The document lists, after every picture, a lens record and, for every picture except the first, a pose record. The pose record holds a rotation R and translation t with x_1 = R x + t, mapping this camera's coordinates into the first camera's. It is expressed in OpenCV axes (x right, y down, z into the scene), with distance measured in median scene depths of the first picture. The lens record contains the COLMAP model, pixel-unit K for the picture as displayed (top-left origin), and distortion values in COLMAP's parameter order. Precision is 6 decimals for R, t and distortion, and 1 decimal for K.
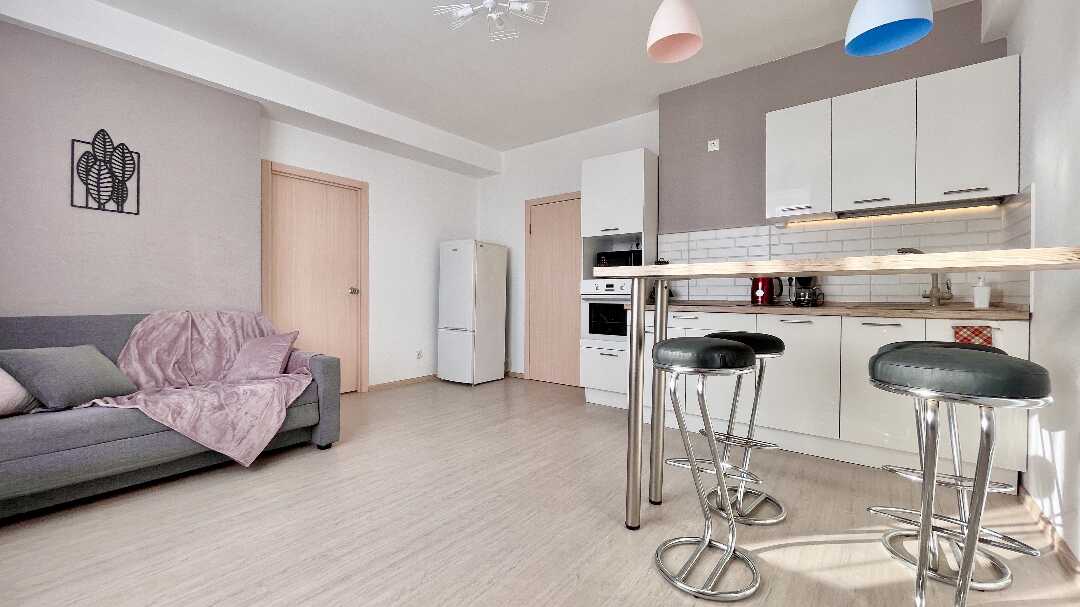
lens RADIAL K [[434.8, 0, 535.6], [0, 434.8, 302.6], [0, 0, 1]] dist [-0.016124, 0.008636]
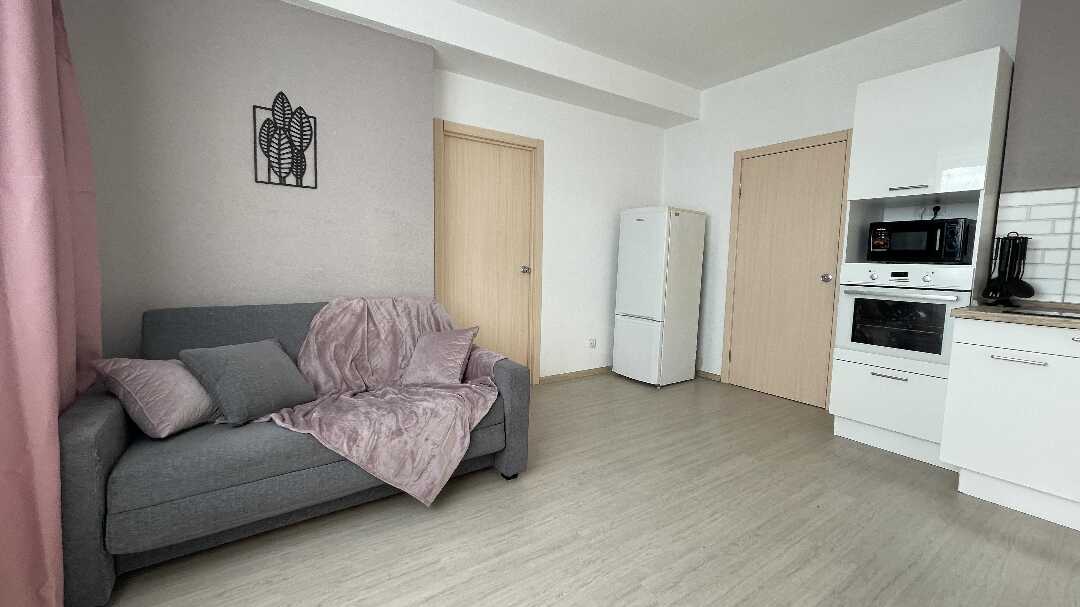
lens RADIAL K [[434.8, 0, 535.6], [0, 434.8, 302.6], [0, 0, 1]] dist [-0.016124, 0.008636]
pose [[0.952235, 0.043990, -0.302181, -0.215297], [-0.019489, 0.996307, 0.083623, -0.054628], [0.304743, -0.073740, 0.949576, 0.279847]]
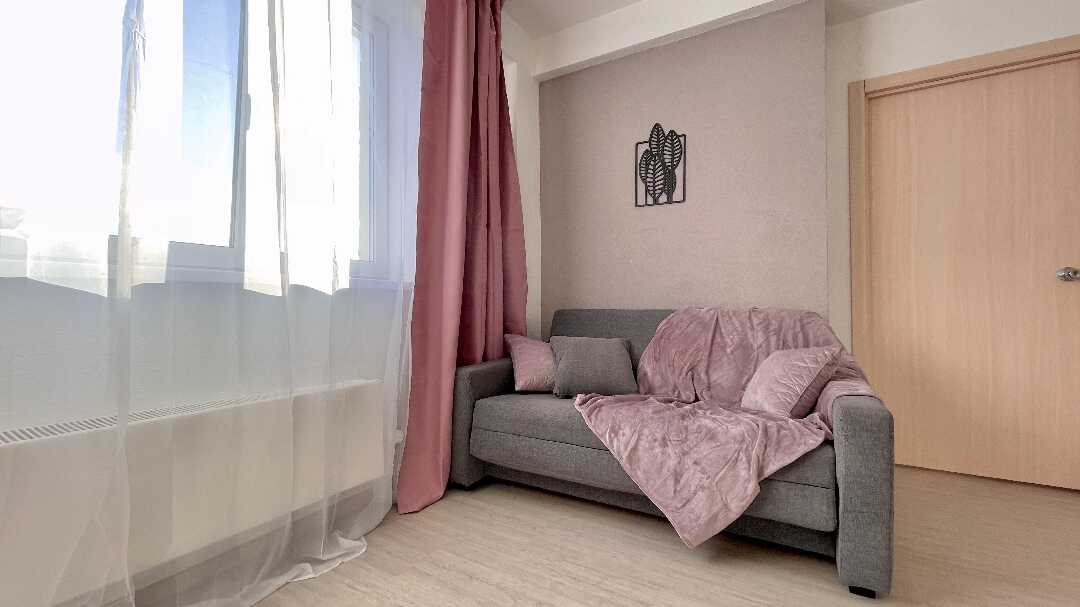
lens RADIAL K [[434.8, 0, 535.6], [0, 434.8, 302.6], [0, 0, 1]] dist [-0.016124, 0.008636]
pose [[0.133498, -0.003609, -0.991043, -0.051052], [-0.010861, 0.999928, -0.005104, 0.019005], [0.990990, 0.011445, 0.133449, 0.579458]]
